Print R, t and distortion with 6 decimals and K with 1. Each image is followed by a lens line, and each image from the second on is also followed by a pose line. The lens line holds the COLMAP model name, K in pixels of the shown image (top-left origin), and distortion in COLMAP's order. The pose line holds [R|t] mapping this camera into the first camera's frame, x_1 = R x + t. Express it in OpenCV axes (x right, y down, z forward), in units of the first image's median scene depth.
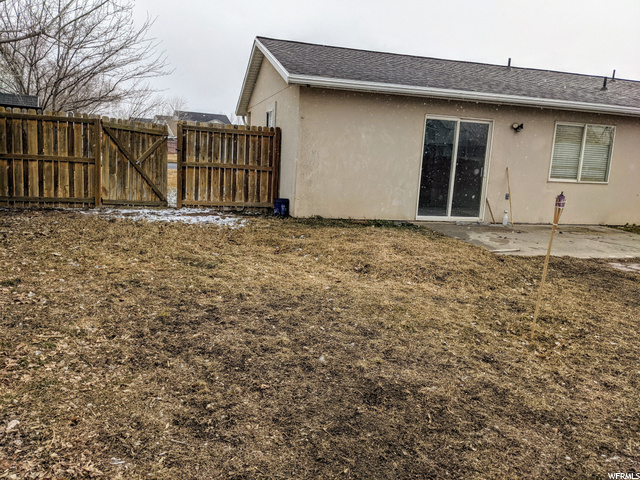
lens RADIAL K [[502.3, 0, 328.1], [0, 502.3, 233.3], [0, 0, 1]] dist [0.102383, -0.140484]
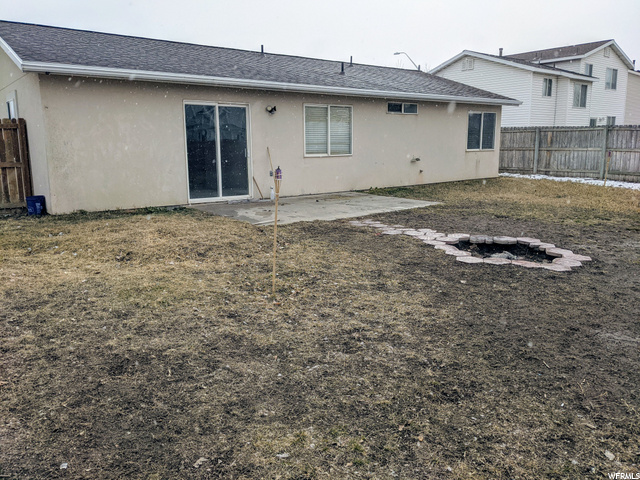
lens RADIAL K [[502.3, 0, 328.1], [0, 502.3, 233.3], [0, 0, 1]] dist [0.102383, -0.140484]
pose [[0.921092, -0.132668, 0.366044, 0.080240], [0.120391, 0.991130, 0.056277, 0.016013], [-0.370263, -0.007768, 0.928894, -0.103990]]
